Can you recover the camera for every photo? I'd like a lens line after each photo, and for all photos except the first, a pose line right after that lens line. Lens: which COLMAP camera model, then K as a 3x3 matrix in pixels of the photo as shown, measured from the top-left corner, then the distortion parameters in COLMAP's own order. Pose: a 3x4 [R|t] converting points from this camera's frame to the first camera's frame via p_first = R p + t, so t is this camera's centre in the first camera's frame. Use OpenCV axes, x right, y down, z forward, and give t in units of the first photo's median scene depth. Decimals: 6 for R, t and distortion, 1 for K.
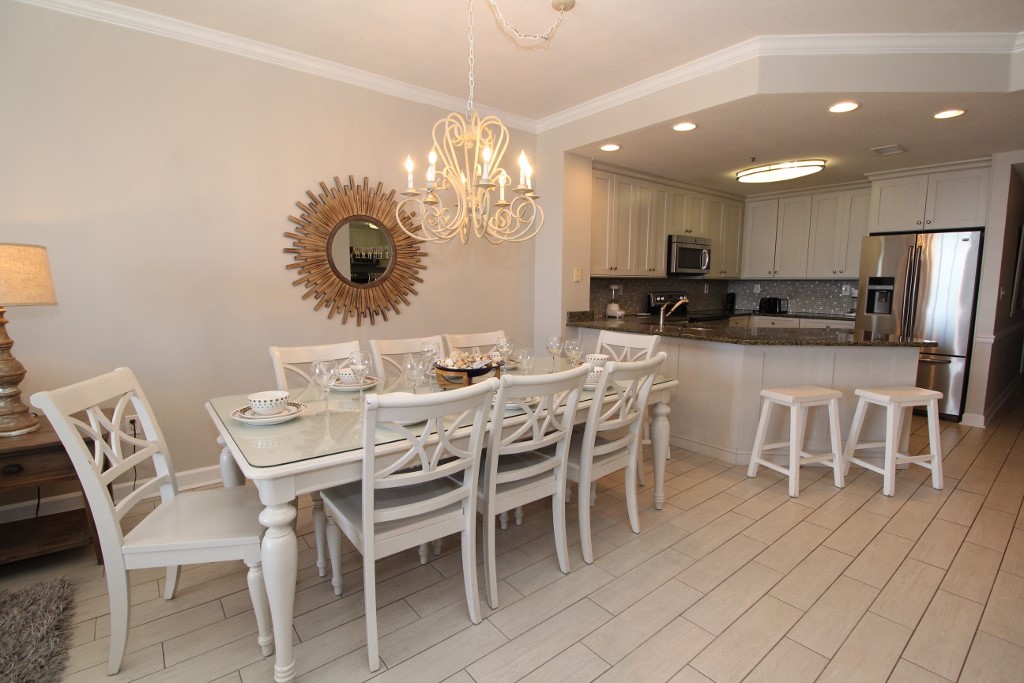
lens RADIAL K [[472.6, 0, 511.2], [0, 472.6, 344.8], [0, 0, 1]] dist [-0.022275, -0.002754]
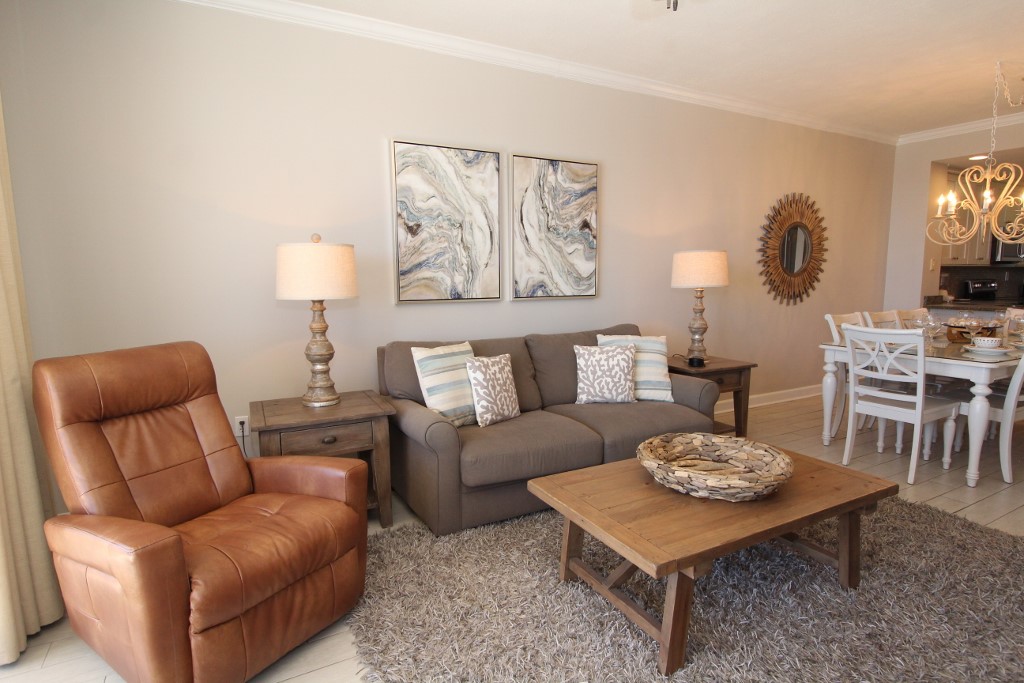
lens RADIAL K [[550.1, 0, 512.9], [0, 550.1, 345.8], [0, 0, 1]] dist [-0.004616, -0.001238]
pose [[0.984680, 0.011982, -0.173961, -0.761750], [-0.011718, 0.999928, 0.002544, 0.072547], [0.173979, -0.000467, 0.984749, -0.606989]]
